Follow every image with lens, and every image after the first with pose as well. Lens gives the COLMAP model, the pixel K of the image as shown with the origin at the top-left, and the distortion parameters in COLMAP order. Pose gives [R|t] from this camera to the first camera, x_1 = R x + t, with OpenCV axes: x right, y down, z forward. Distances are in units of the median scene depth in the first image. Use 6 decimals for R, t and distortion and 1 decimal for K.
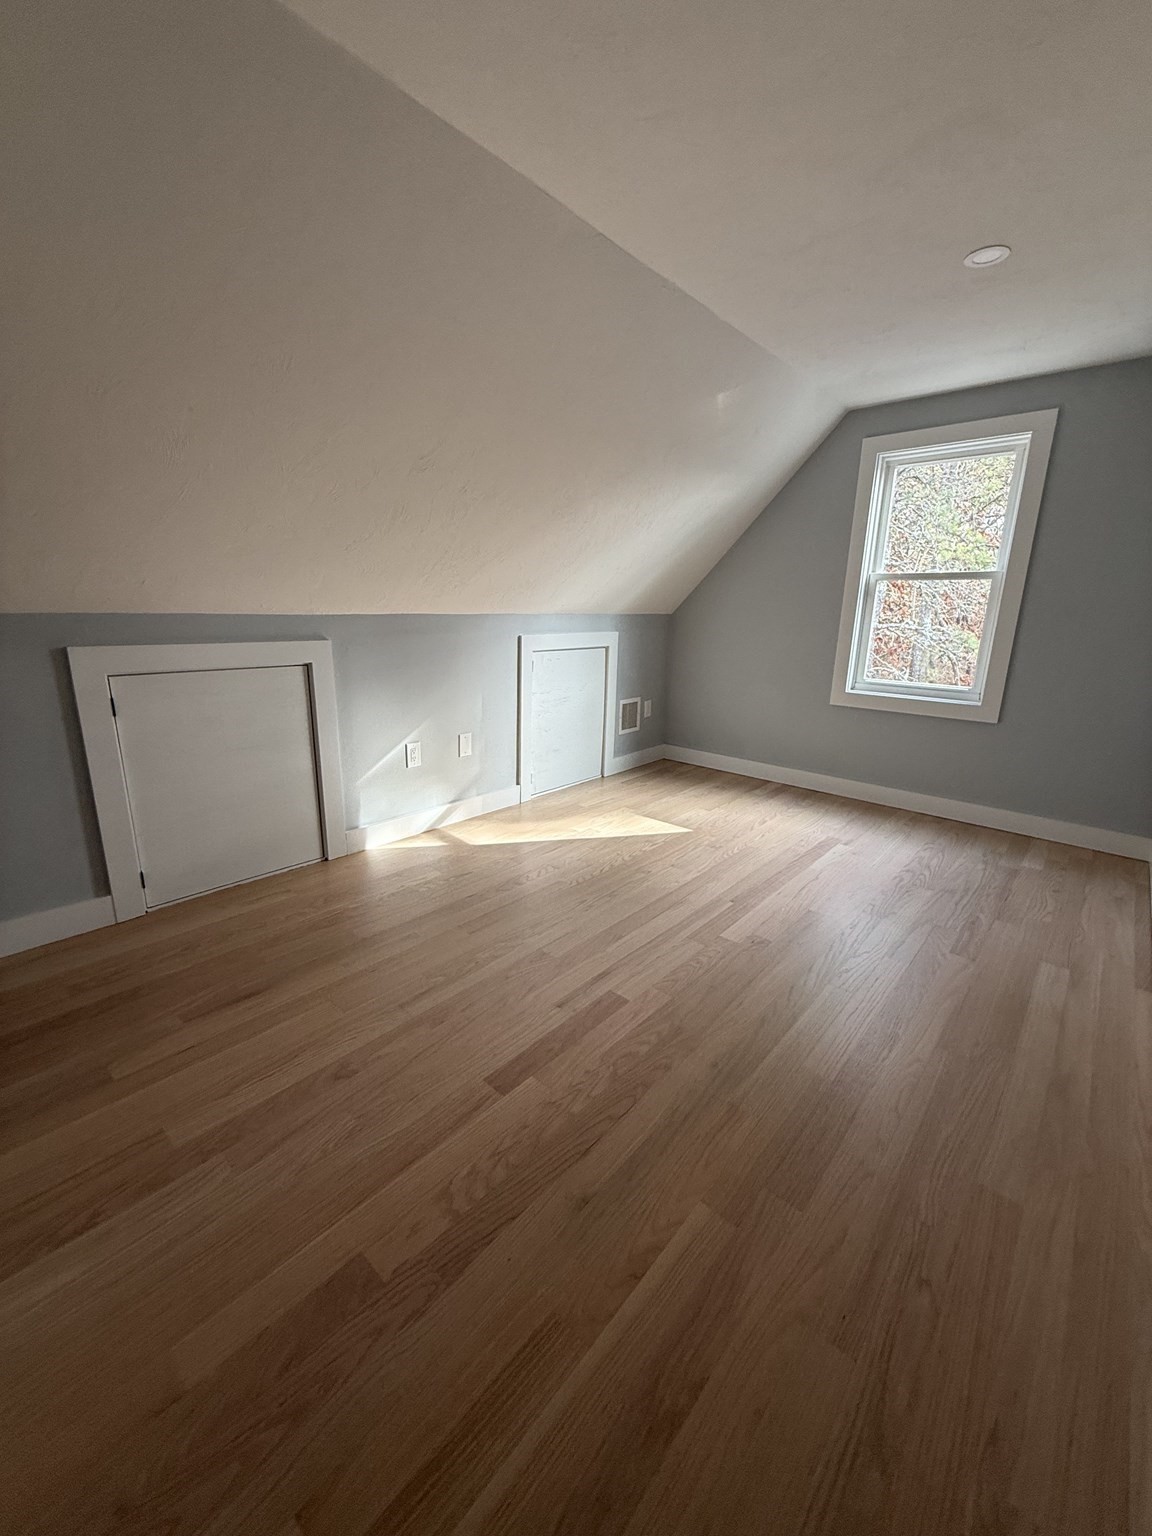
lens RADIAL K [[613.9, 0, 576.0], [0, 613.9, 768.0], [0, 0, 1]] dist [0.004680, -0.000375]
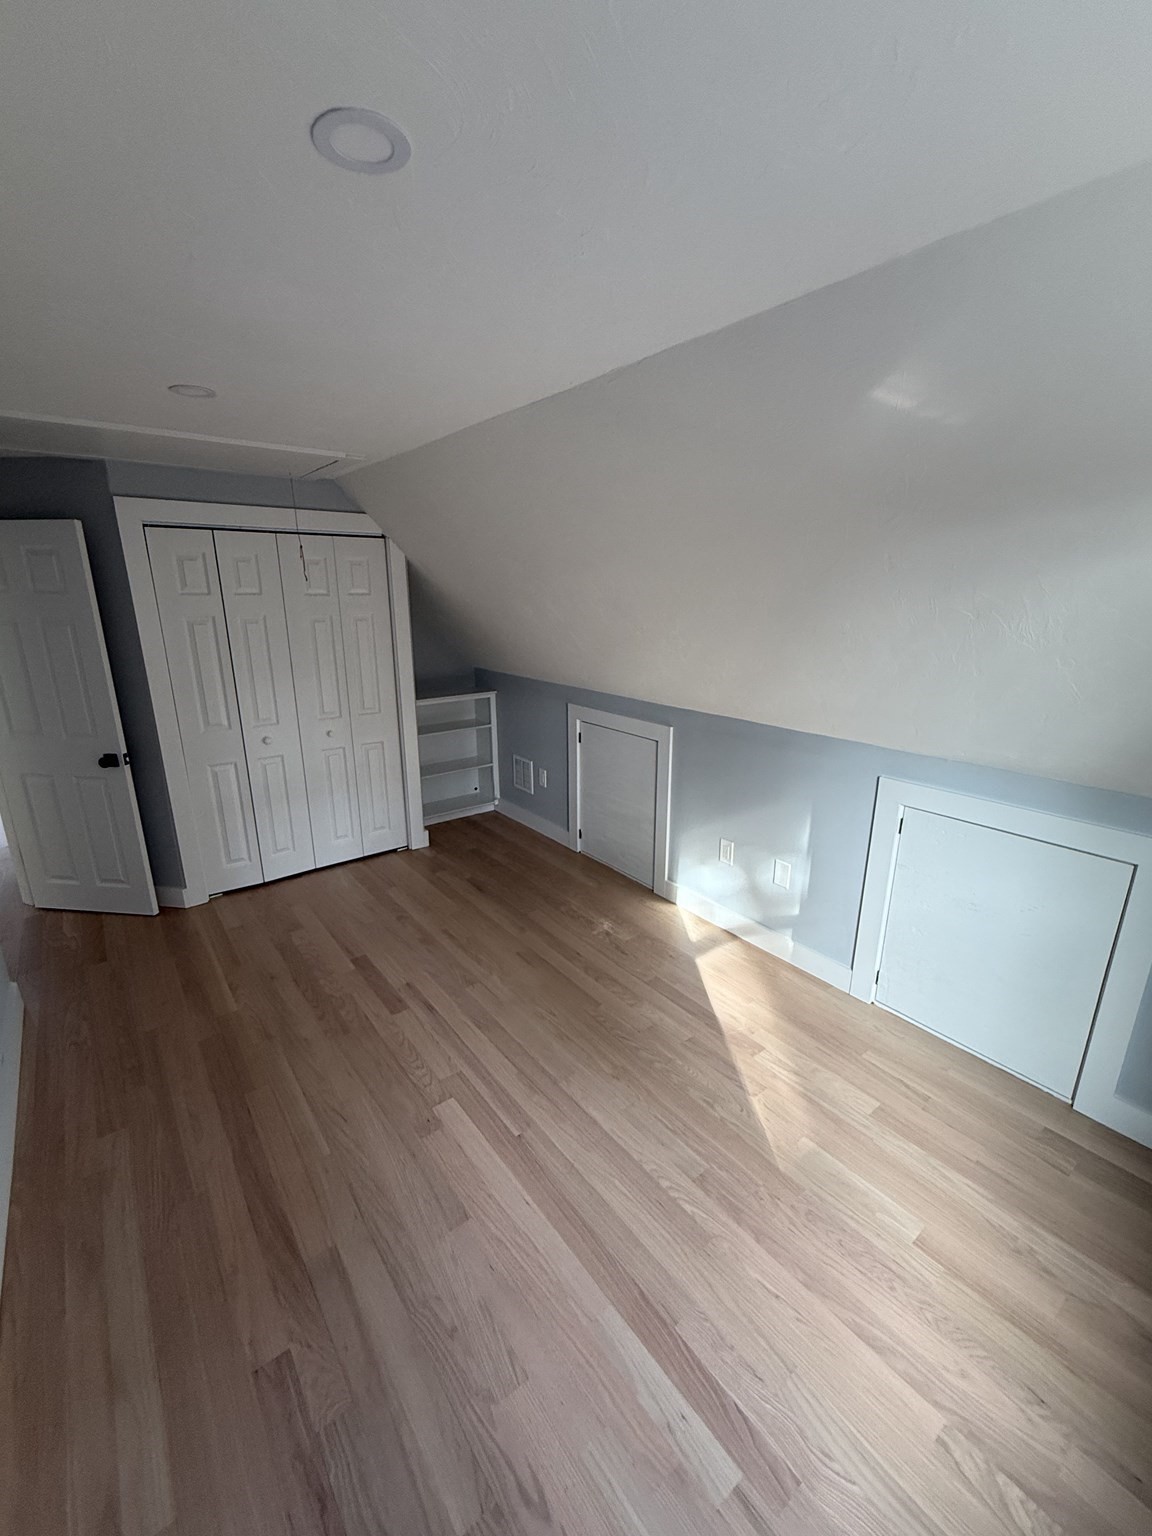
lens RADIAL K [[613.9, 0, 576.0], [0, 613.9, 768.0], [0, 0, 1]] dist [0.004680, -0.000375]
pose [[-0.166547, 0.252411, -0.953179, 0.852151], [-0.261451, 0.920775, 0.289512, -0.456336], [0.950739, 0.297428, -0.087359, 0.963416]]
